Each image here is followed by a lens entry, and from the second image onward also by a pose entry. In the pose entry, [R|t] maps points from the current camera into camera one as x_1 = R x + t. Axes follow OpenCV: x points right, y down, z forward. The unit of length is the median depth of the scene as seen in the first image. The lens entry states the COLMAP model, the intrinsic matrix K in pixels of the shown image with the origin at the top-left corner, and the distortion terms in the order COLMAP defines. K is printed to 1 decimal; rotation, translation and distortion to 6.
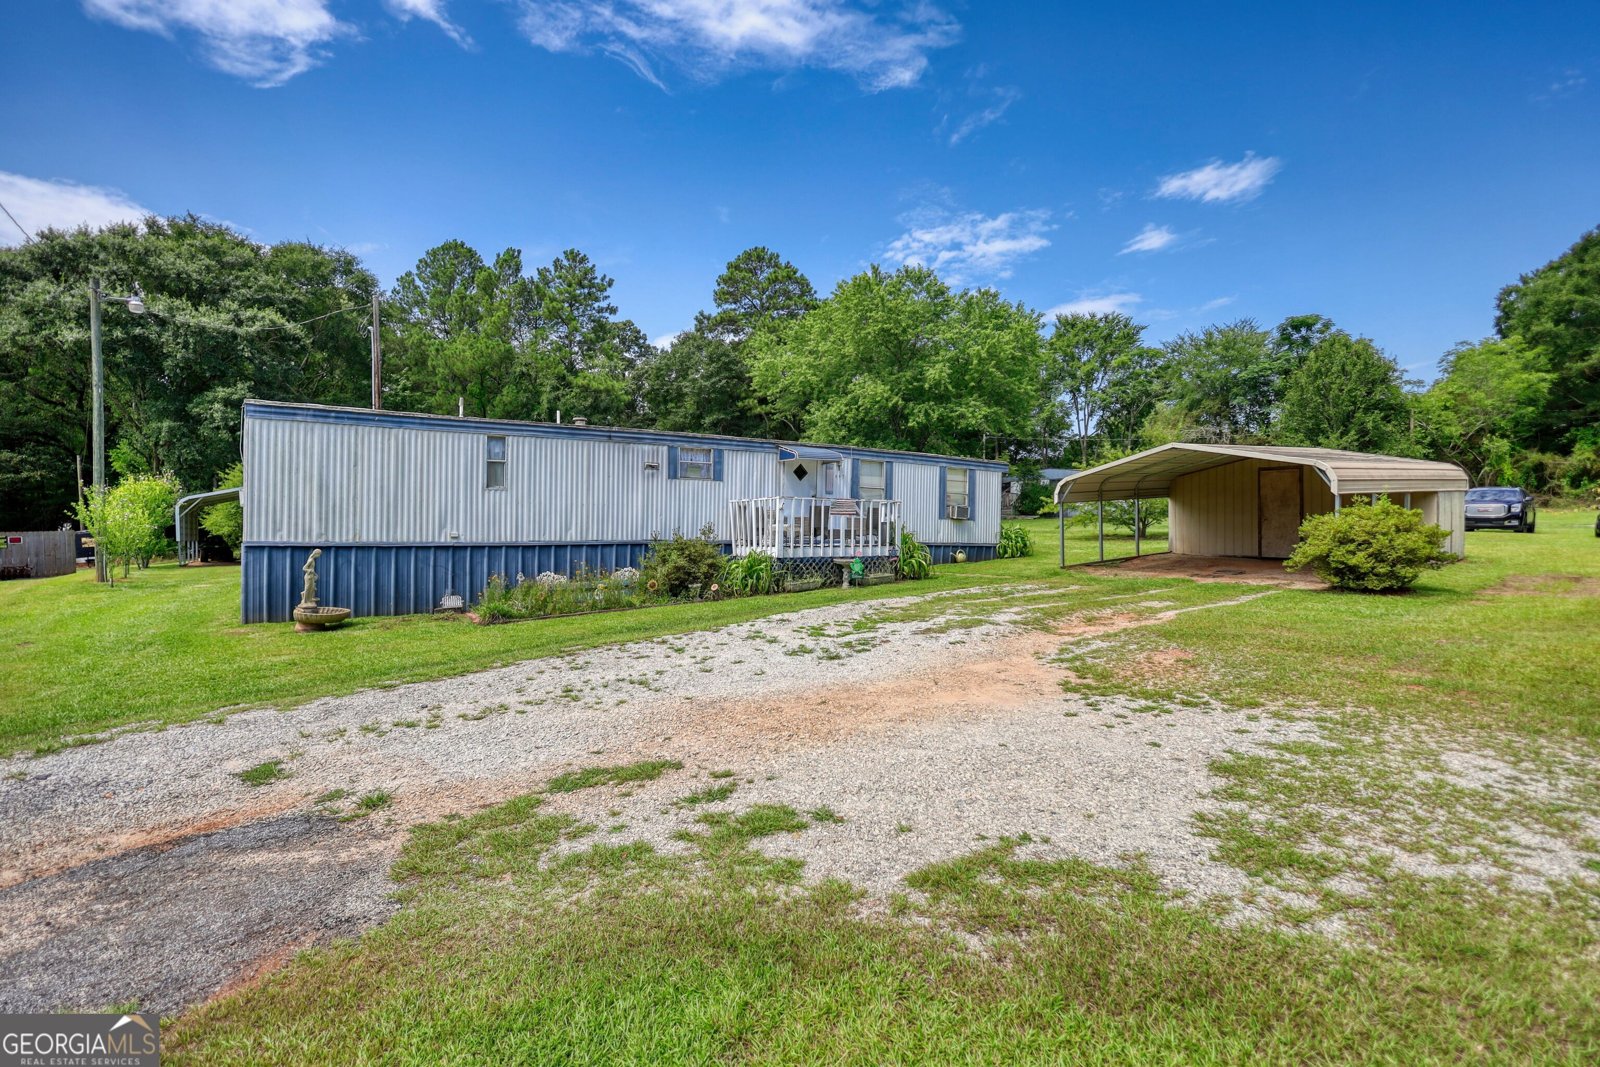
lens RADIAL K [[715.1, 0, 834.5], [0, 715.1, 525.6], [0, 0, 1]] dist [0.000726, 0.000924]
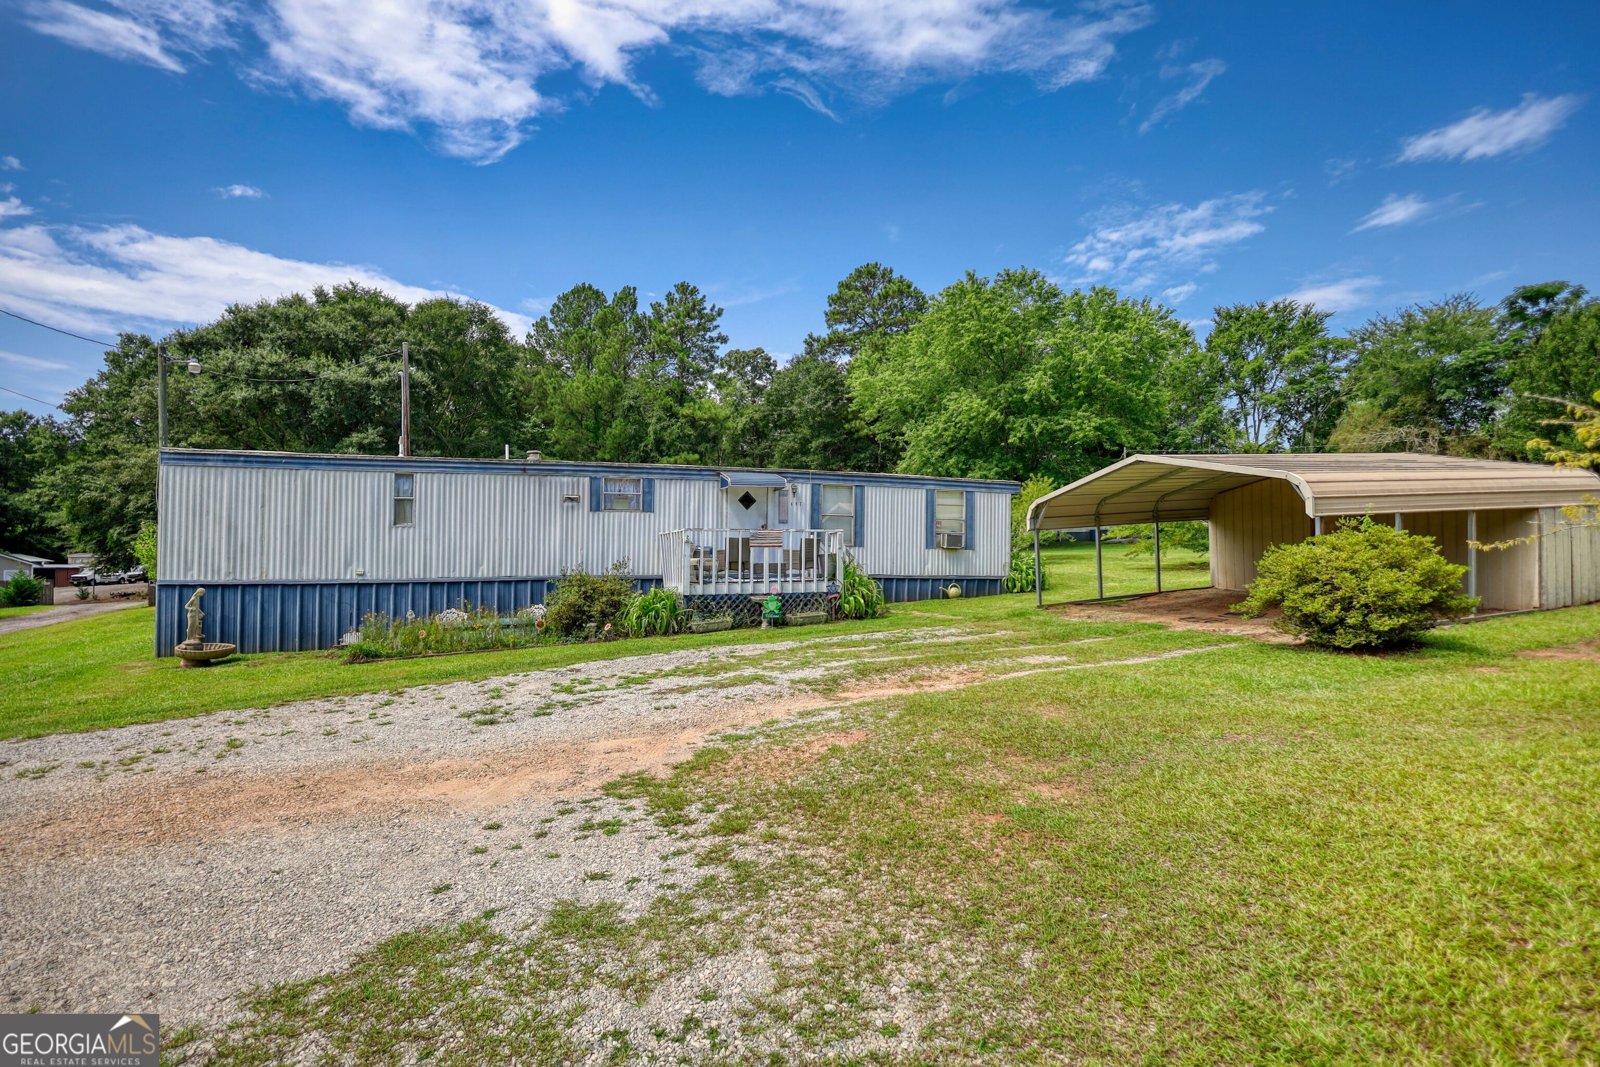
lens RADIAL K [[739.8, 0, 844.0], [0, 739.8, 532.2], [0, 0, 1]] dist [0.002484, -0.000940]
pose [[0.975229, -0.013776, -0.220767, 0.191260], [0.008586, 0.999664, -0.024453, -0.006343], [0.221030, 0.021952, 0.975020, 0.065987]]
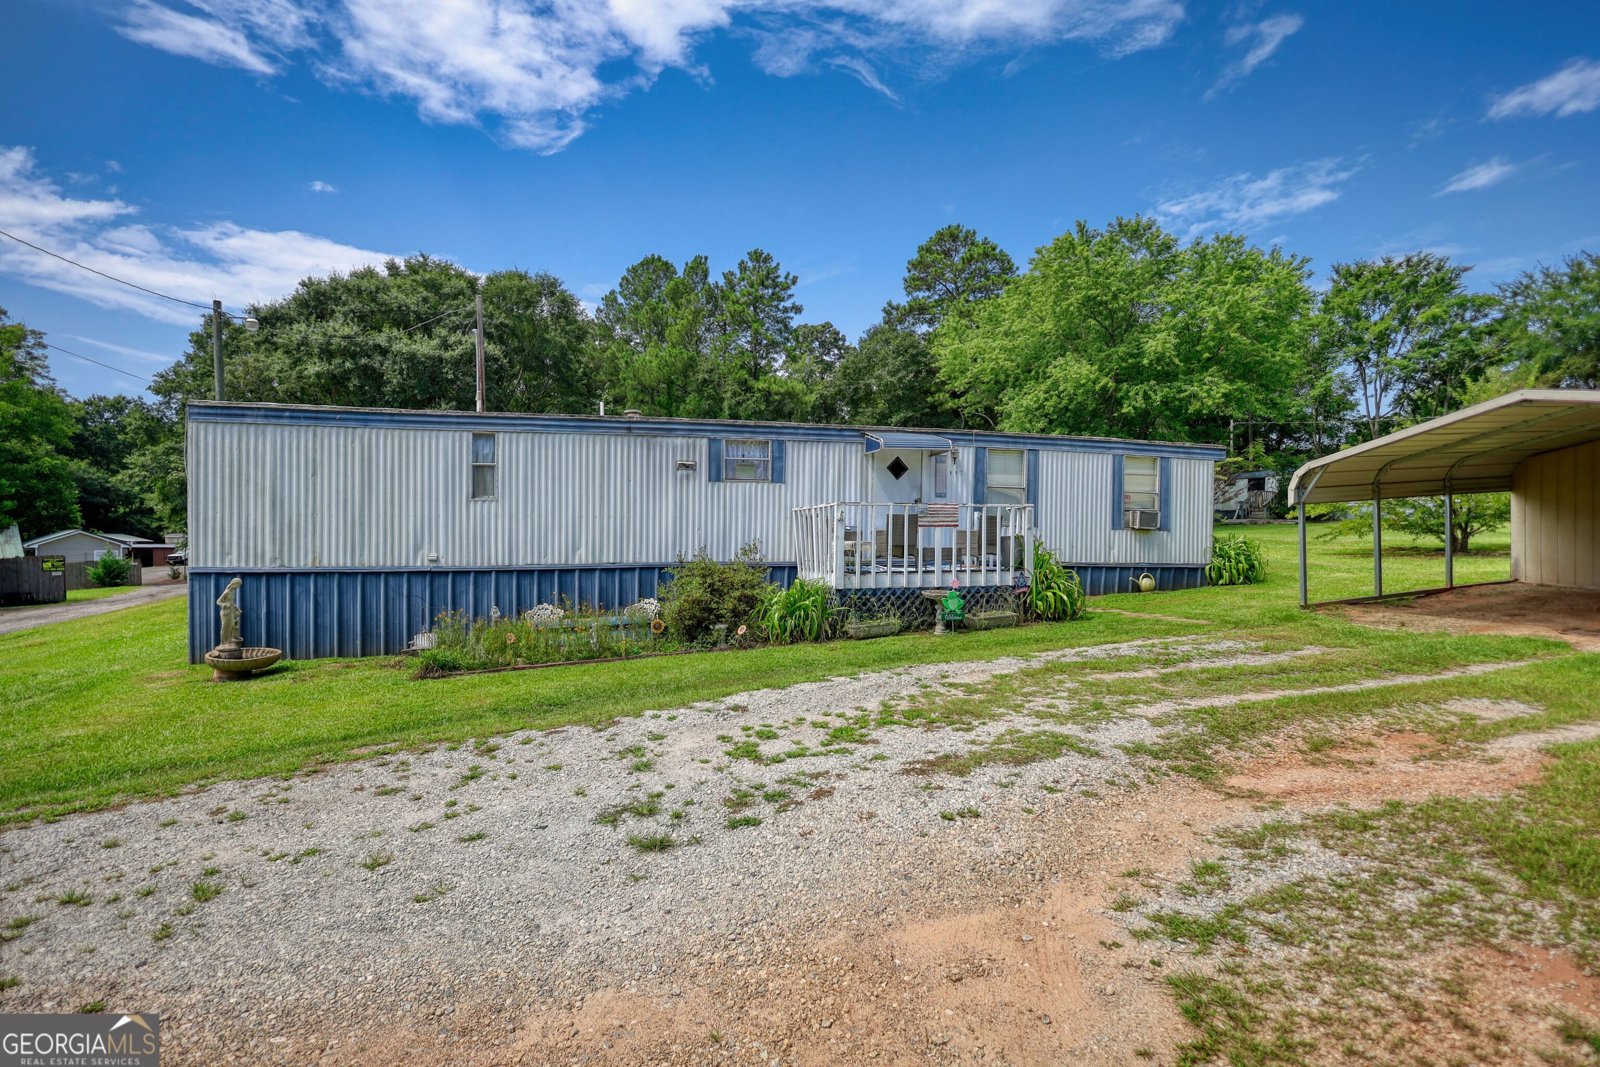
lens RADIAL K [[734.7, 0, 844.6], [0, 734.7, 536.3], [0, 0, 1]] dist [0.001727, 0.001557]
pose [[0.956775, -0.004820, -0.290790, 0.080179], [0.006819, 0.999960, 0.005862, -0.006568], [0.290750, -0.007591, 0.956769, 0.176495]]
